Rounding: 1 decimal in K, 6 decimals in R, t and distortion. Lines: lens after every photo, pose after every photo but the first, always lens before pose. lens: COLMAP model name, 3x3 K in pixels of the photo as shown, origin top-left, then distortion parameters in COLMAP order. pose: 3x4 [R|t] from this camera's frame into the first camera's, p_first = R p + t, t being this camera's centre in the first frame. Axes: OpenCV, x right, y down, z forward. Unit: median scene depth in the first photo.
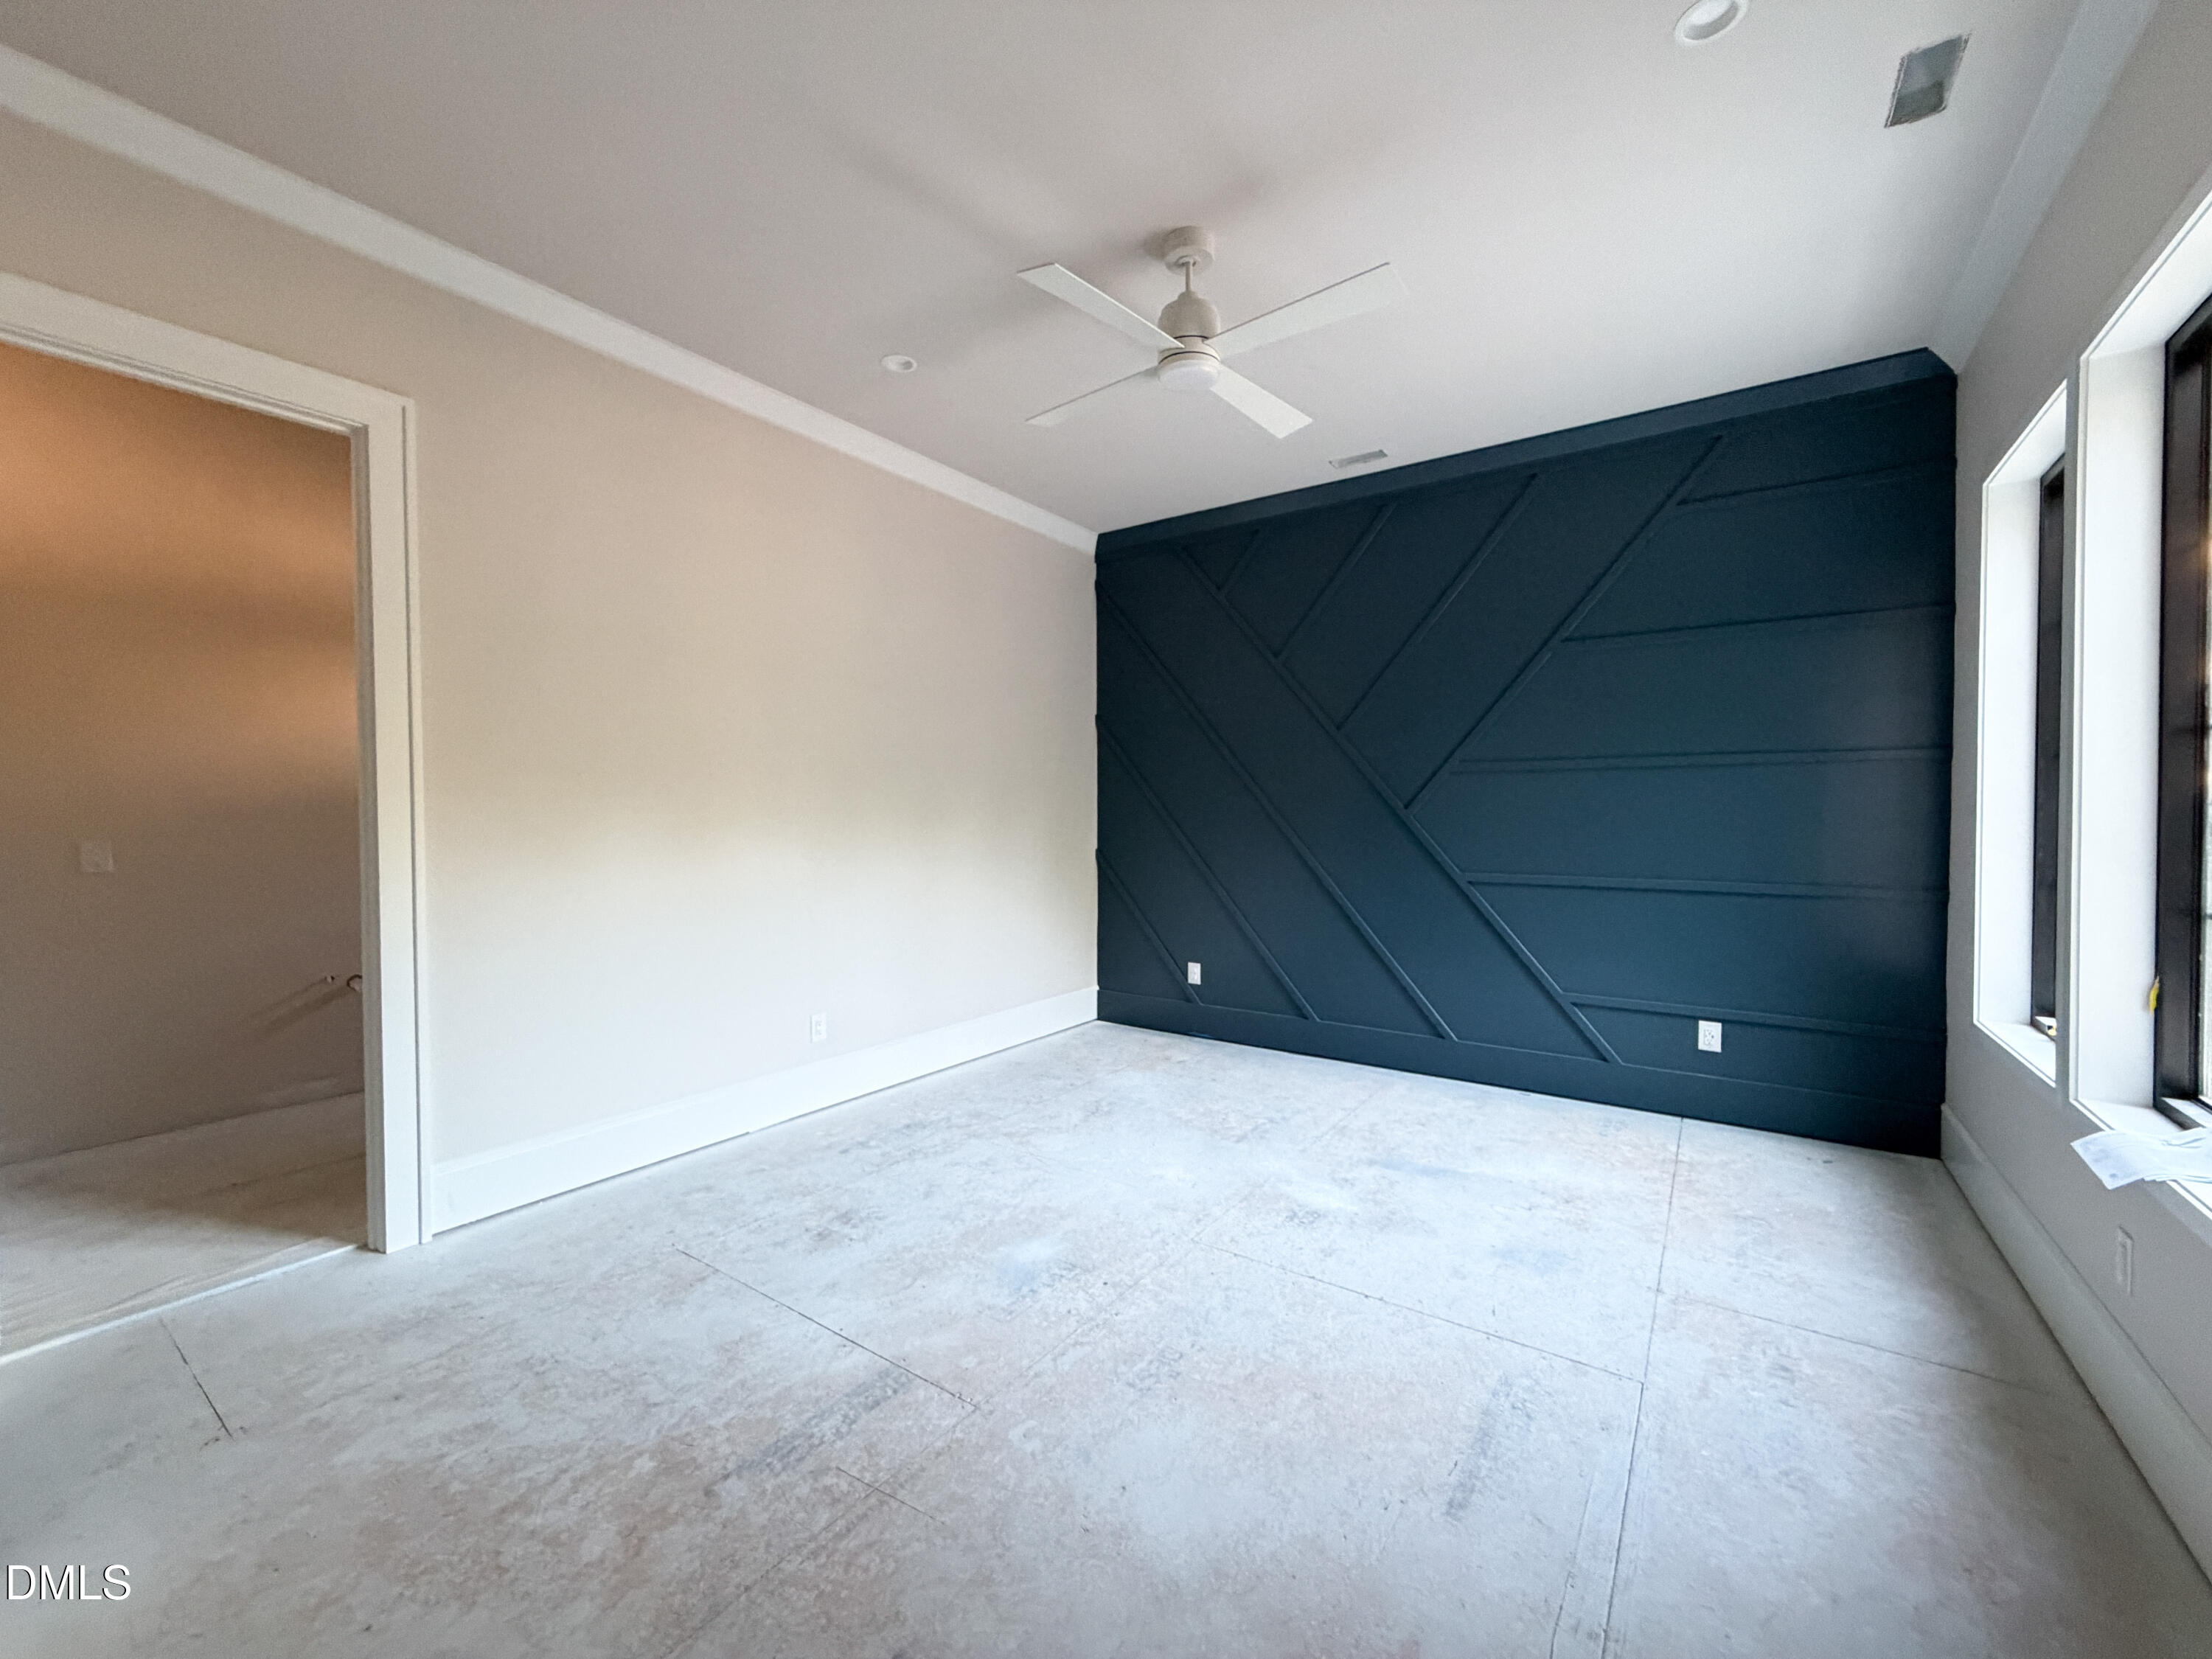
lens RADIAL K [[882.3, 0, 1109.7], [0, 882.3, 822.5], [0, 0, 1]] dist [0.002053, -0.000490]
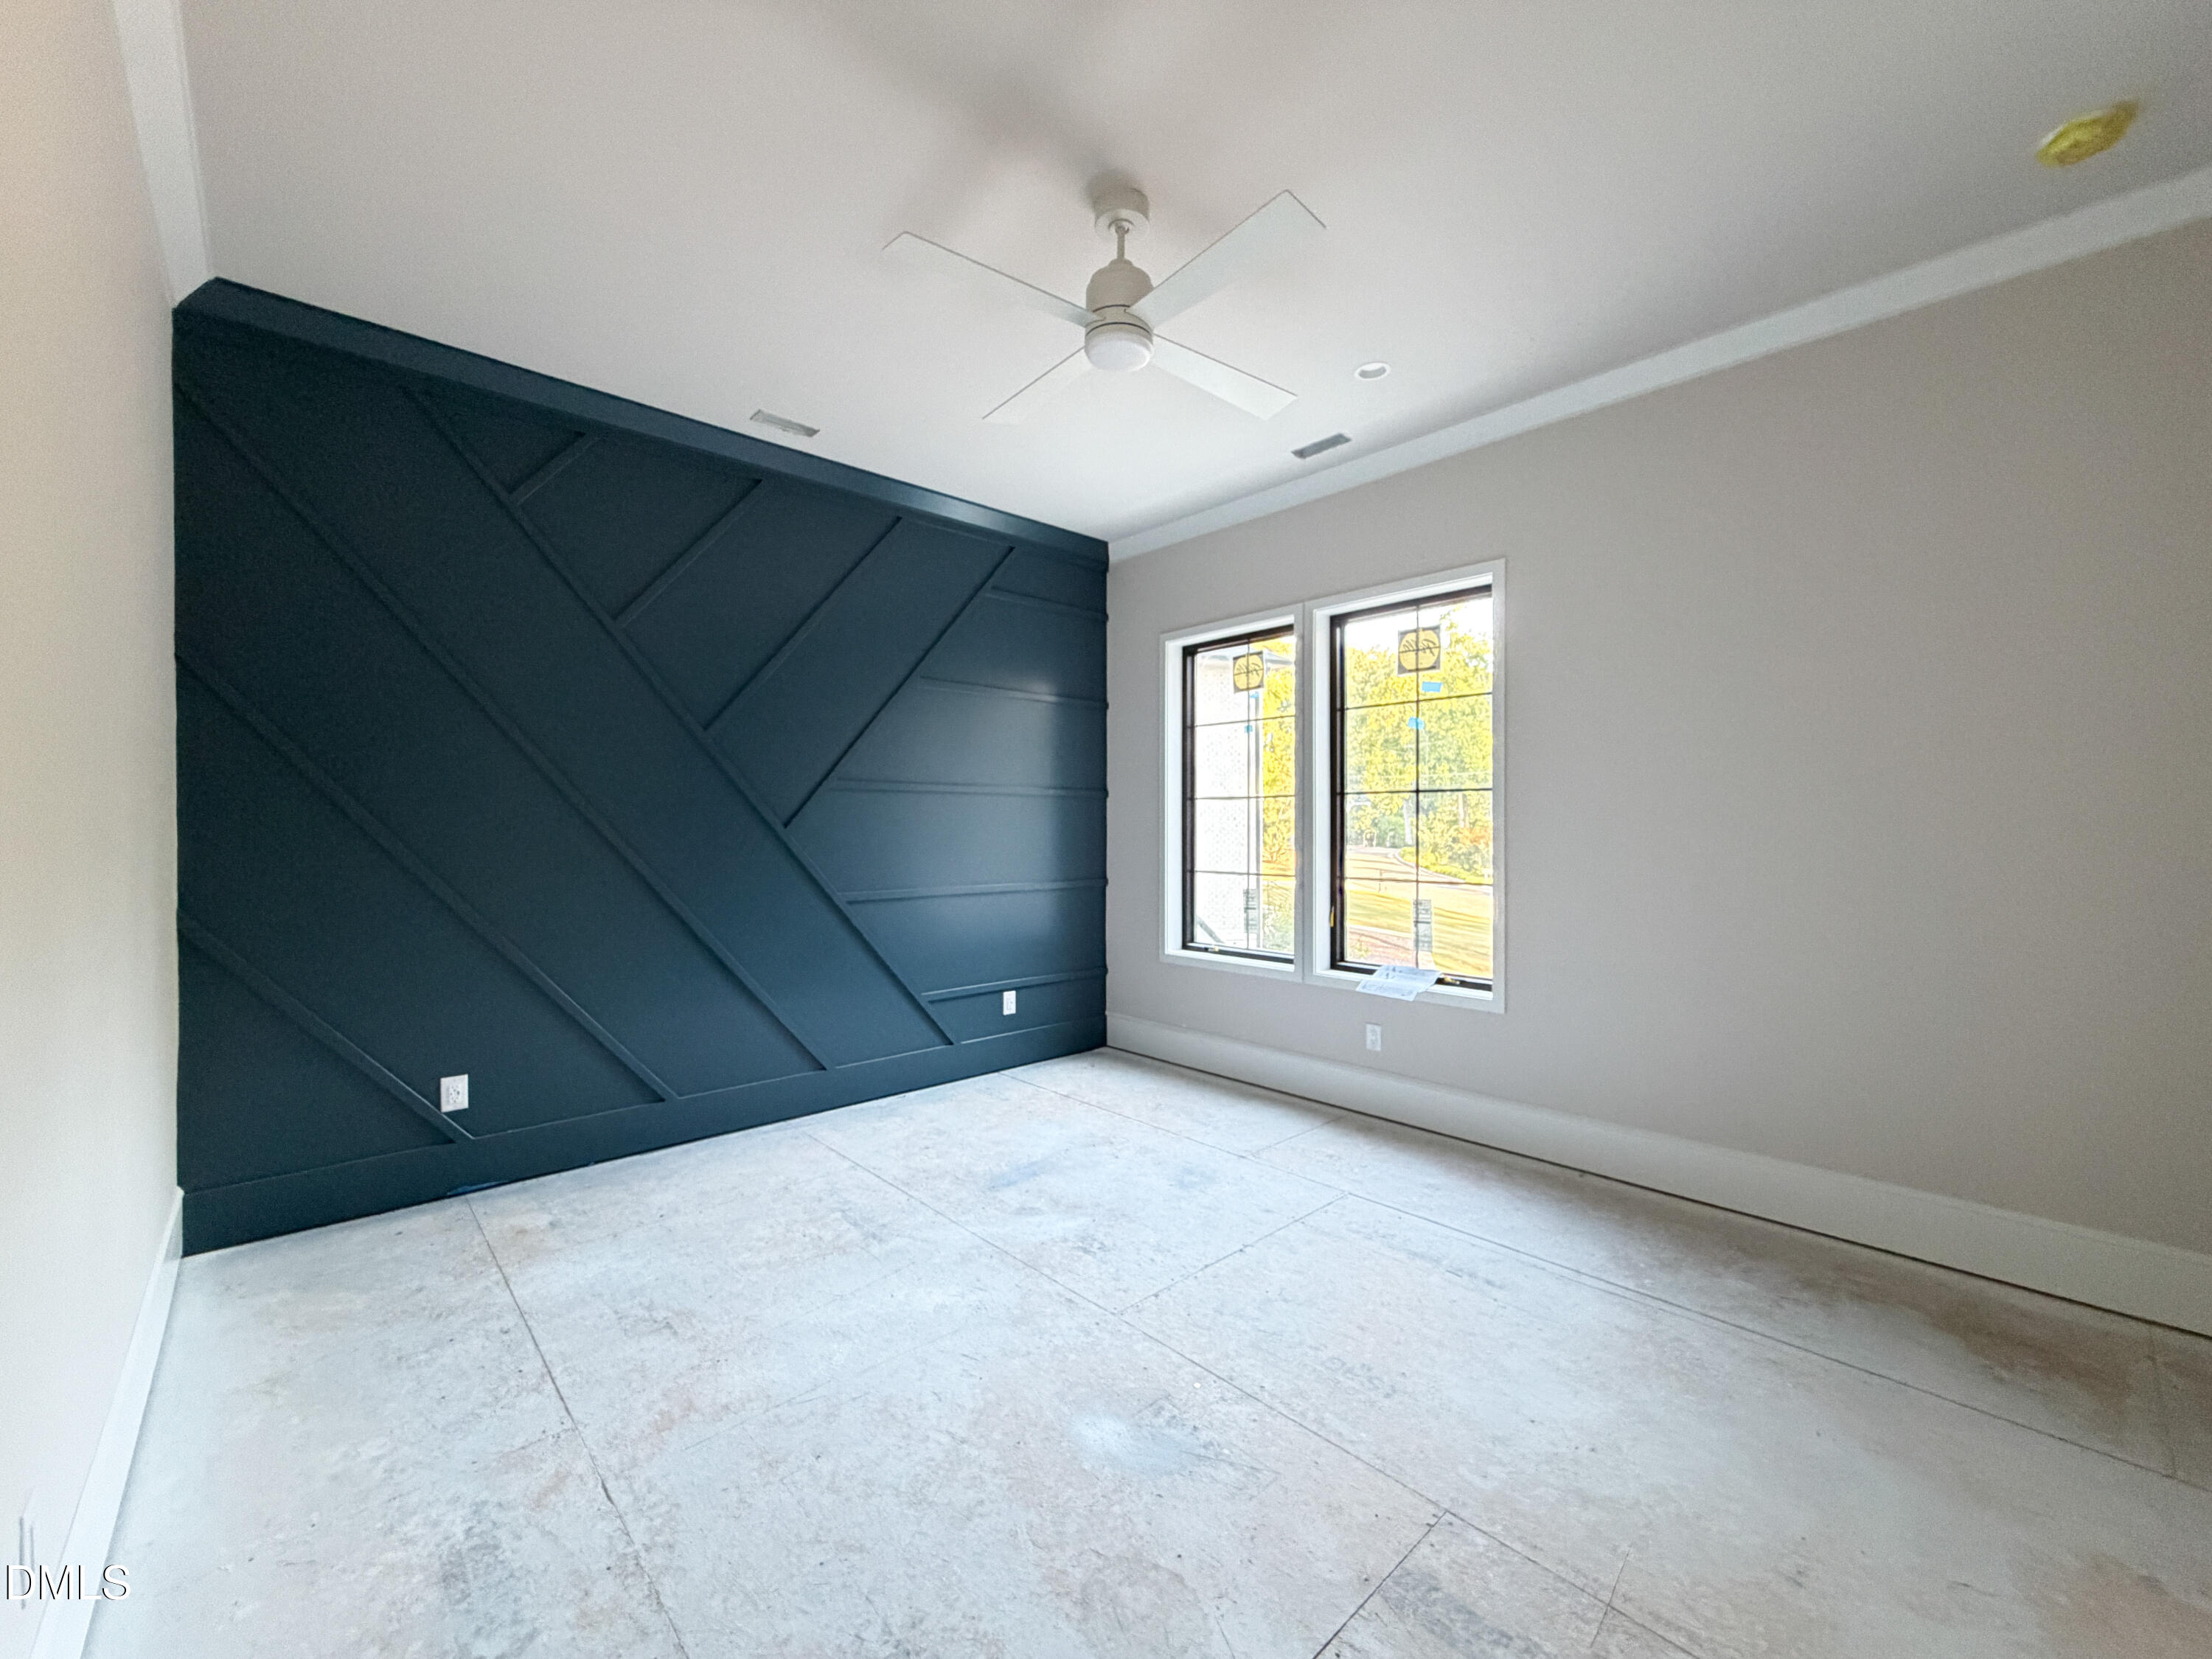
lens RADIAL K [[882.3, 0, 1094.5], [0, 882.3, 825.4], [0, 0, 1]] dist [0.002053, -0.000490]
pose [[0.221229, 0.002567, 0.975219, -0.567797], [0.009093, 0.999948, -0.004695, -0.012709], [-0.975180, 0.009906, 0.221194, 0.592568]]
